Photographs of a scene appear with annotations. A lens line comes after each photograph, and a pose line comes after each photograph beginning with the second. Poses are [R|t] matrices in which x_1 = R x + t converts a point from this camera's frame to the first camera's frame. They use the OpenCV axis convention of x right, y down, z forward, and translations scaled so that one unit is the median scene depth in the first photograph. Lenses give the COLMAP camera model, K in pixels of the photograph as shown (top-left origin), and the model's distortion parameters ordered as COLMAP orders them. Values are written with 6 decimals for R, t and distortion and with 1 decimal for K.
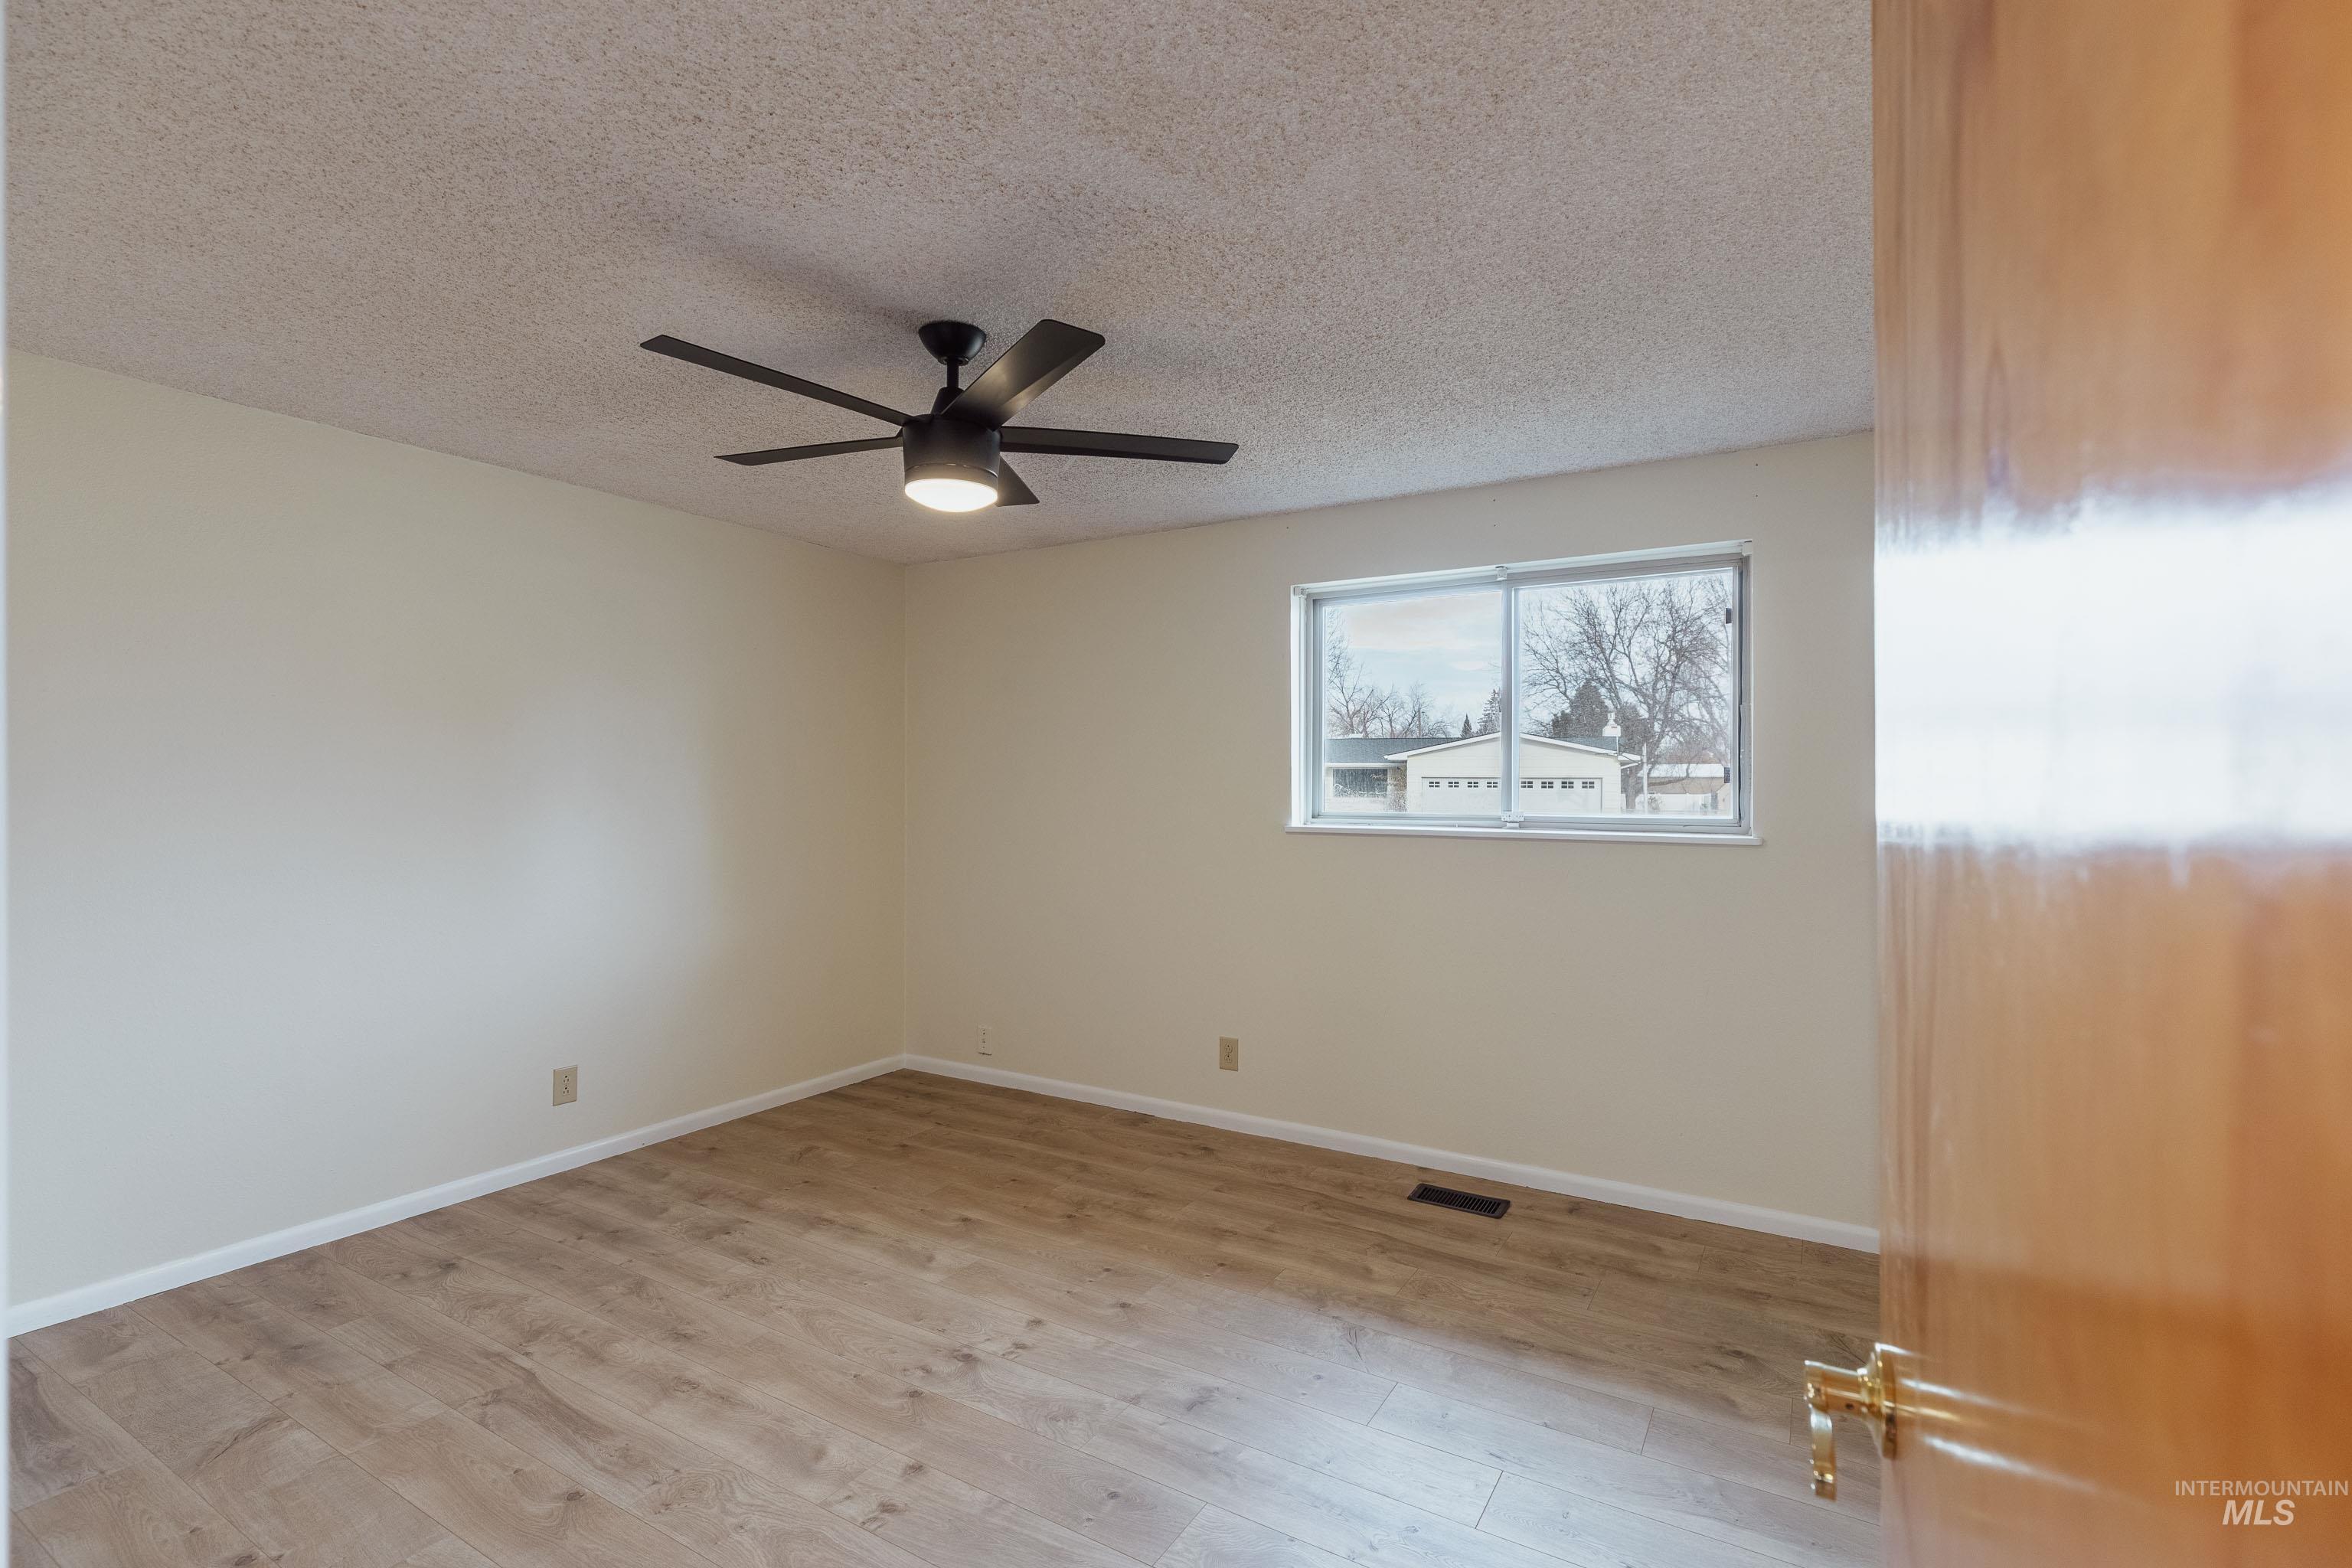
lens RADIAL K [[1062.7, 0, 1176.4], [0, 1062.7, 781.8], [0, 0, 1]] dist [0.004191, 0.000314]
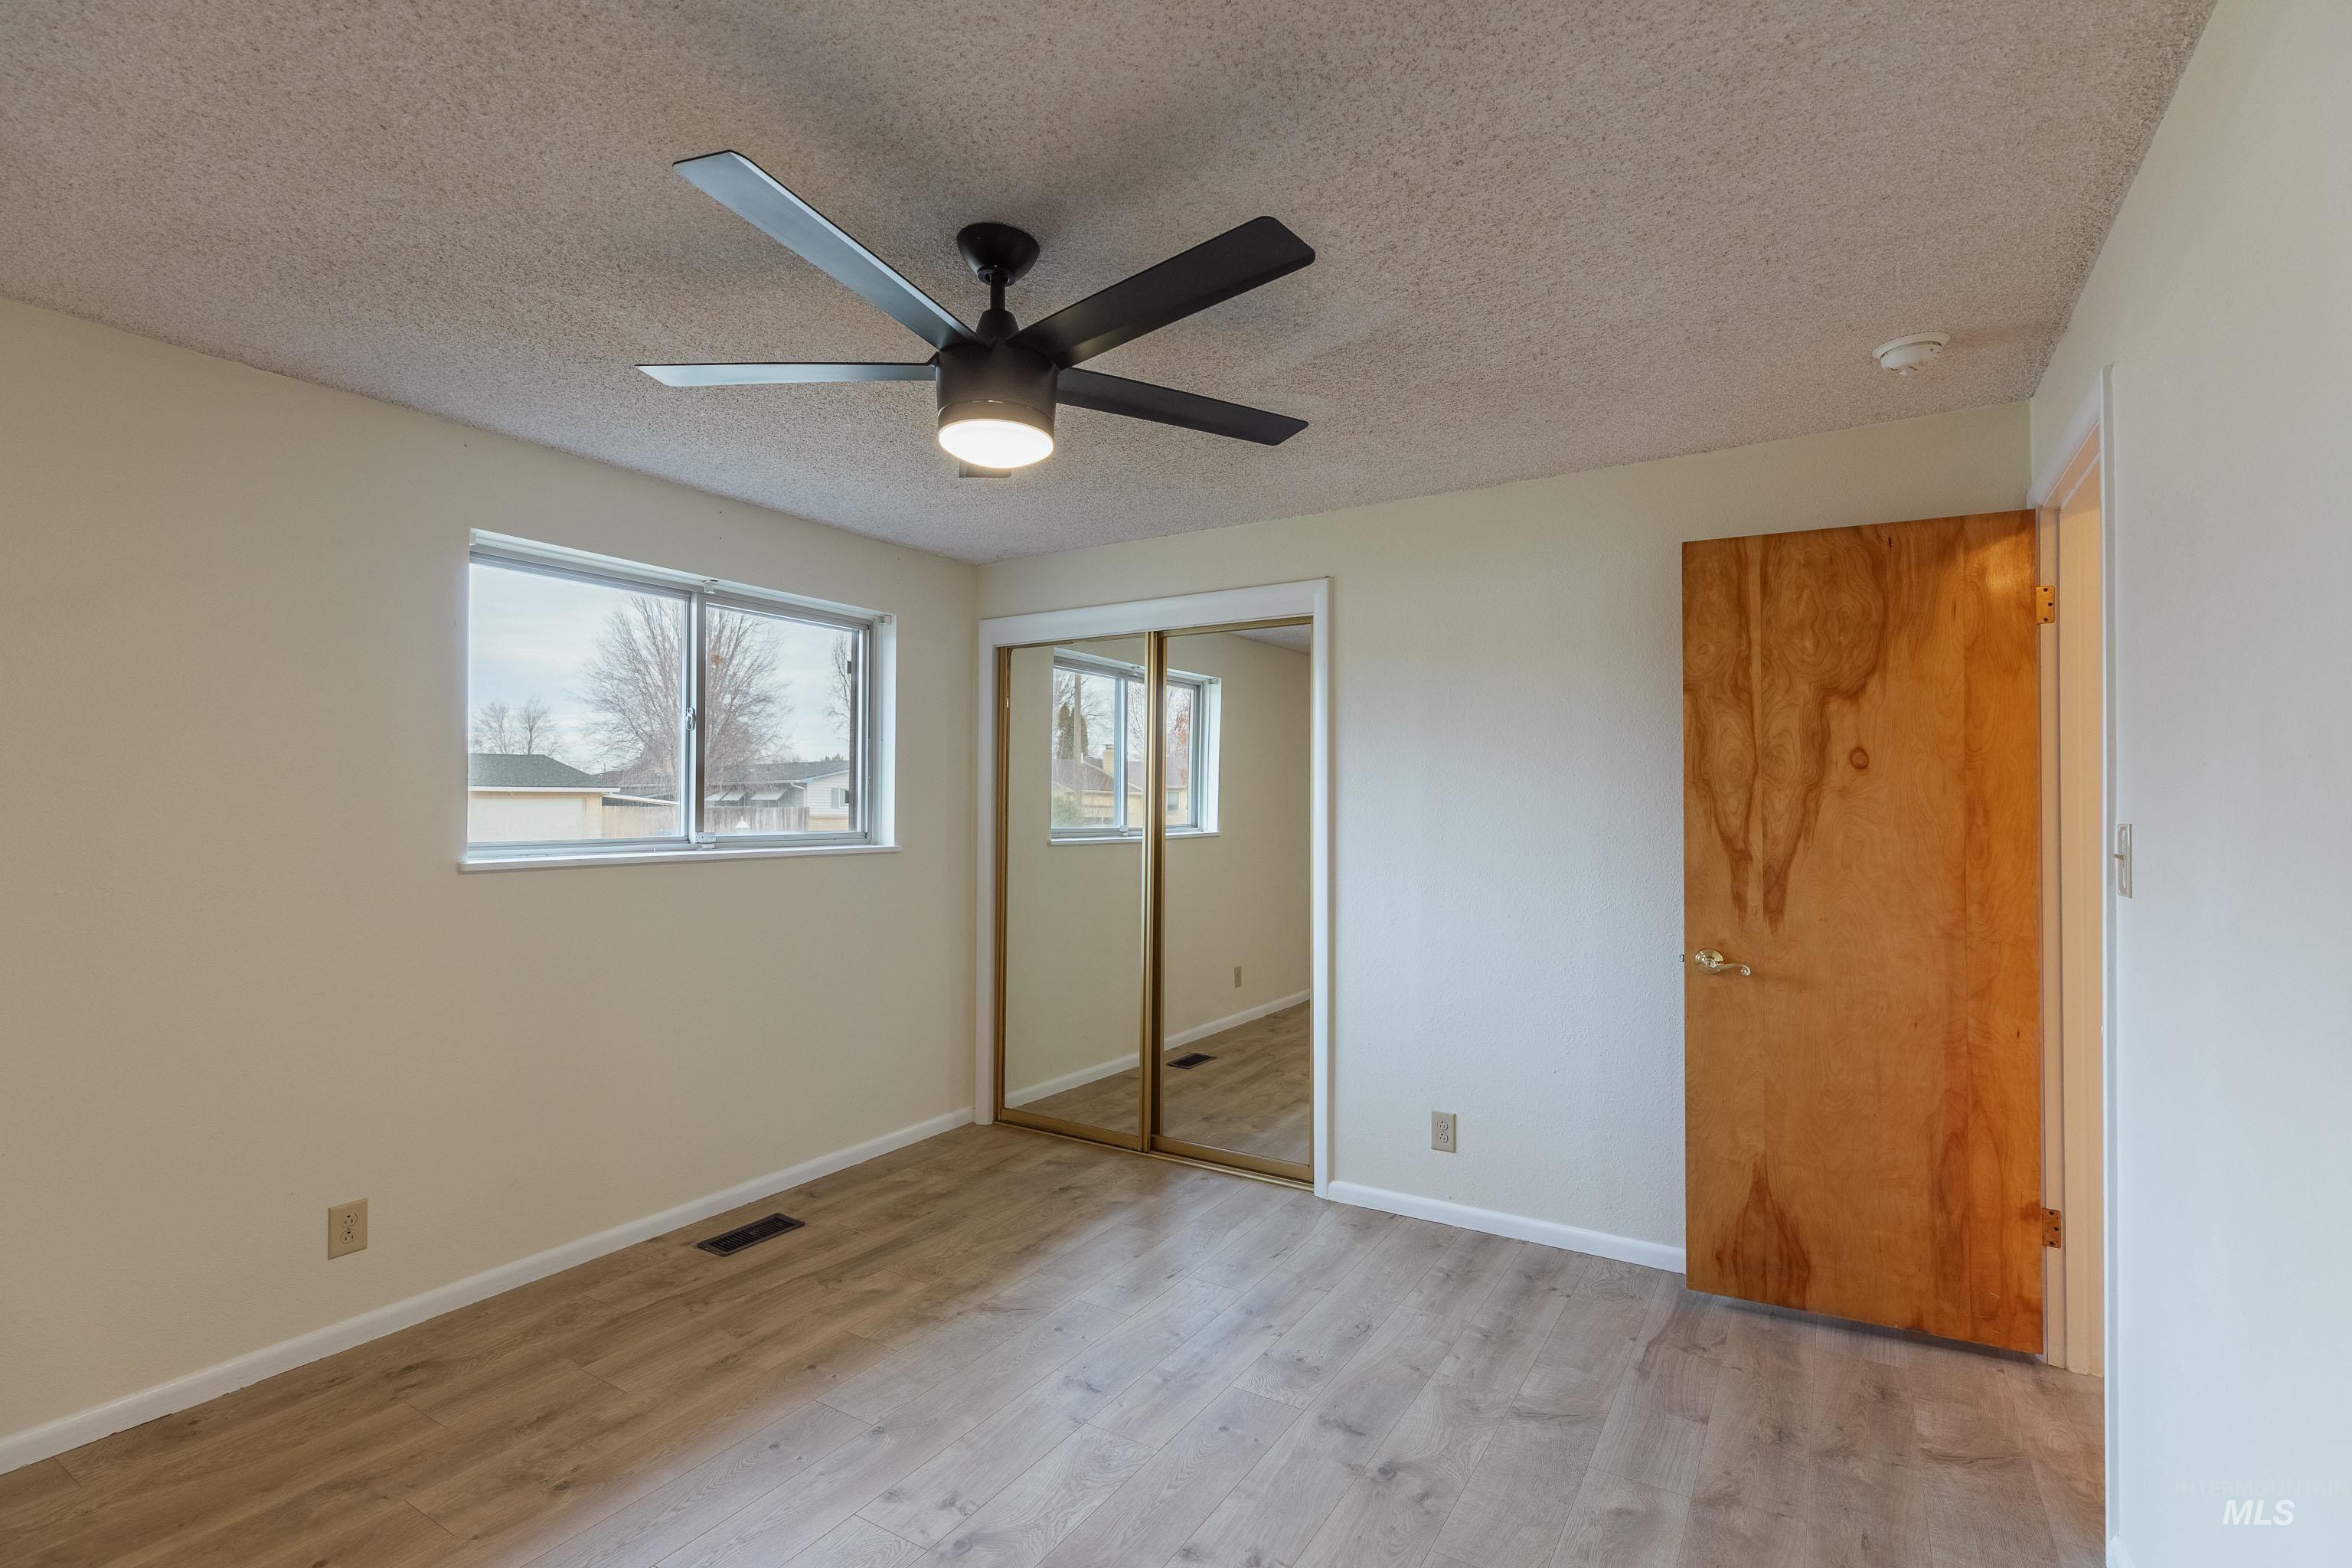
lens RADIAL K [[1062.7, 0, 1177.4], [0, 1062.7, 791.2], [0, 0, 1]] dist [0.004191, 0.000314]
pose [[0.029688, 0.008257, 0.999525, -0.723001], [-0.003656, 0.999960, -0.008152, -0.003892], [-0.999553, -0.003412, 0.029717, 0.607786]]
